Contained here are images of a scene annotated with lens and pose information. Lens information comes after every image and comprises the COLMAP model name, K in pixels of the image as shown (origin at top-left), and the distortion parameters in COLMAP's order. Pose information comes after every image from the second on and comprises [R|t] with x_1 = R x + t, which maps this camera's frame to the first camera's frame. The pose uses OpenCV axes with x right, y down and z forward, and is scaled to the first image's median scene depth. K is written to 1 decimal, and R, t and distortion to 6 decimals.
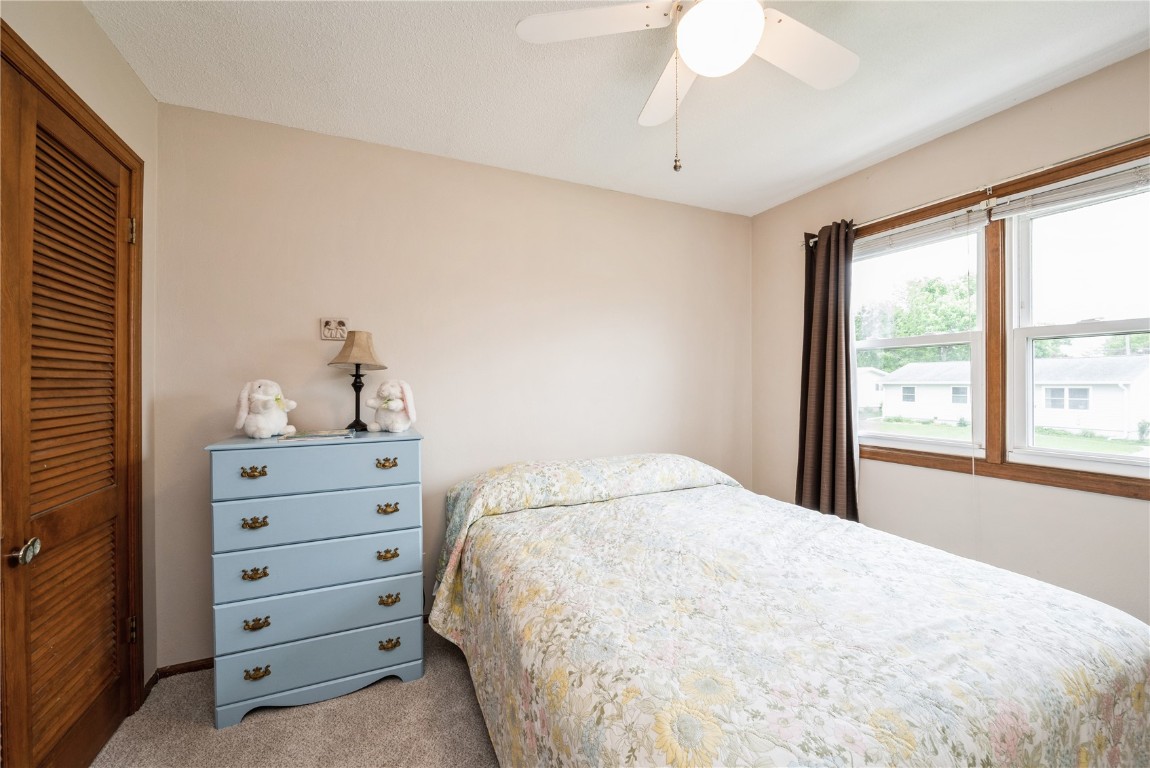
lens RADIAL K [[455.6, 0, 582.8], [0, 455.6, 385.8], [0, 0, 1]] dist [-0.007771, 0.000969]
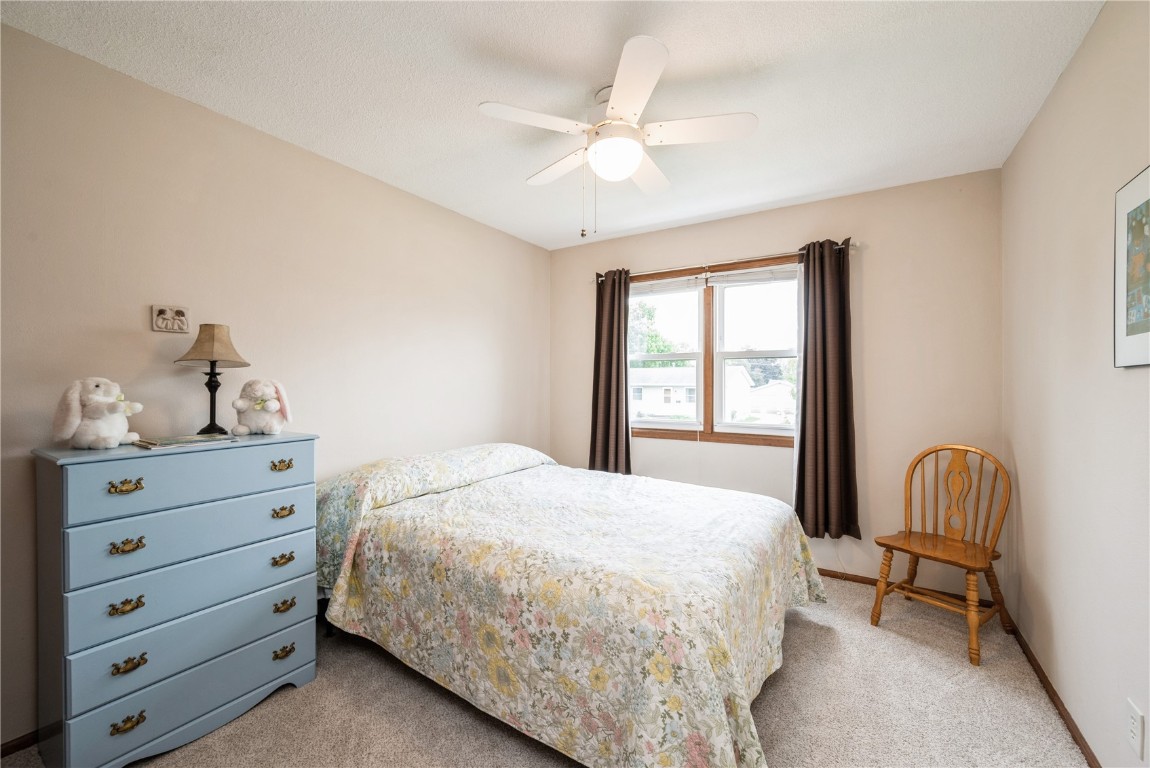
lens RADIAL K [[455.6, 0, 569.7], [0, 455.6, 381.9], [0, 0, 1]] dist [-0.007771, 0.000969]
pose [[0.848703, 0.005081, 0.528846, -0.416859], [0.000744, 0.999941, -0.010802, 0.003845], [-0.528869, 0.009561, 0.848649, -0.145374]]
